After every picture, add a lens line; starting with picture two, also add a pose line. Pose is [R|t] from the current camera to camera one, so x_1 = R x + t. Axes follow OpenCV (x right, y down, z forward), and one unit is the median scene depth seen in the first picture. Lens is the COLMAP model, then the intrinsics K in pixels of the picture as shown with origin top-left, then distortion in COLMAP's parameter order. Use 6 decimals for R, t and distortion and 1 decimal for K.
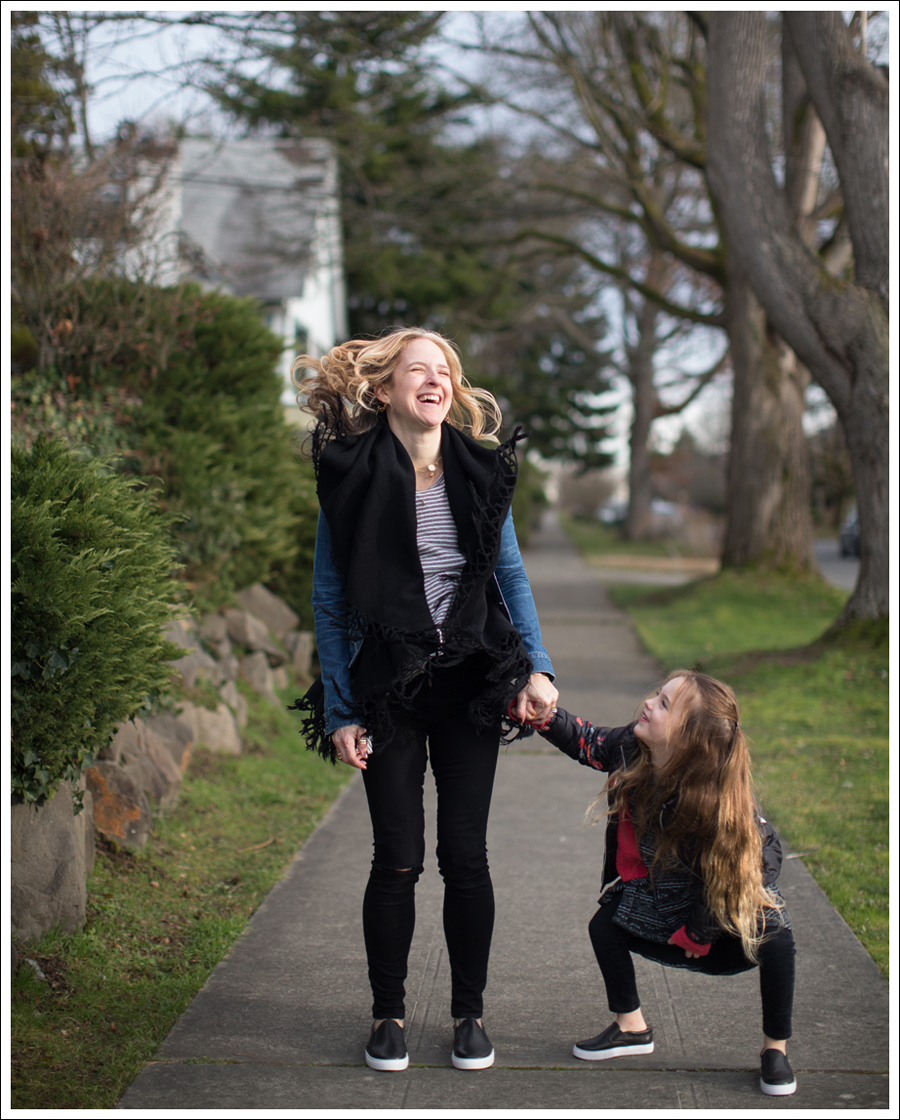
lens RADIAL K [[2314.1, 0, 446.1], [0, 2314.1, 553.1], [0, 0, 1]] dist [-0.091444, 0.000000]
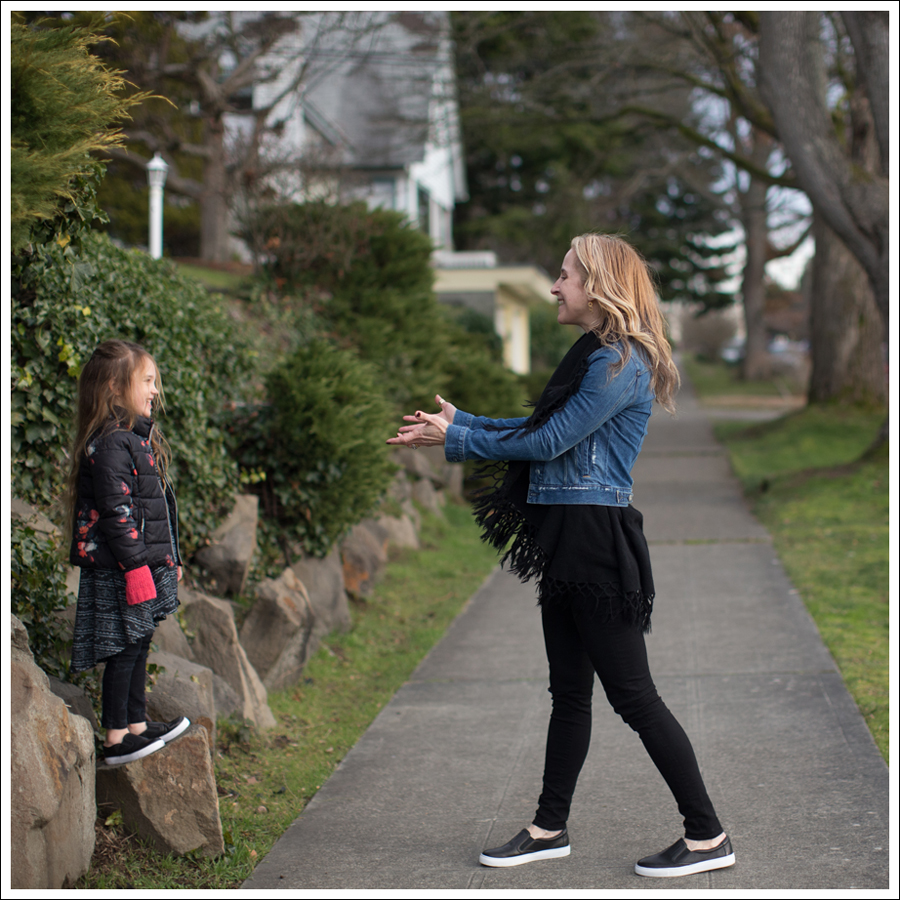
lens RADIAL K [[2324.3, 0, 452.6], [0, 2324.3, 457.0], [0, 0, 1]] dist [-0.226729, 0.000000]
pose [[0.998082, -0.034503, -0.051406, 0.004437], [0.035745, 0.999086, 0.023439, -0.000746], [0.050550, -0.025232, 0.998403, -0.337170]]
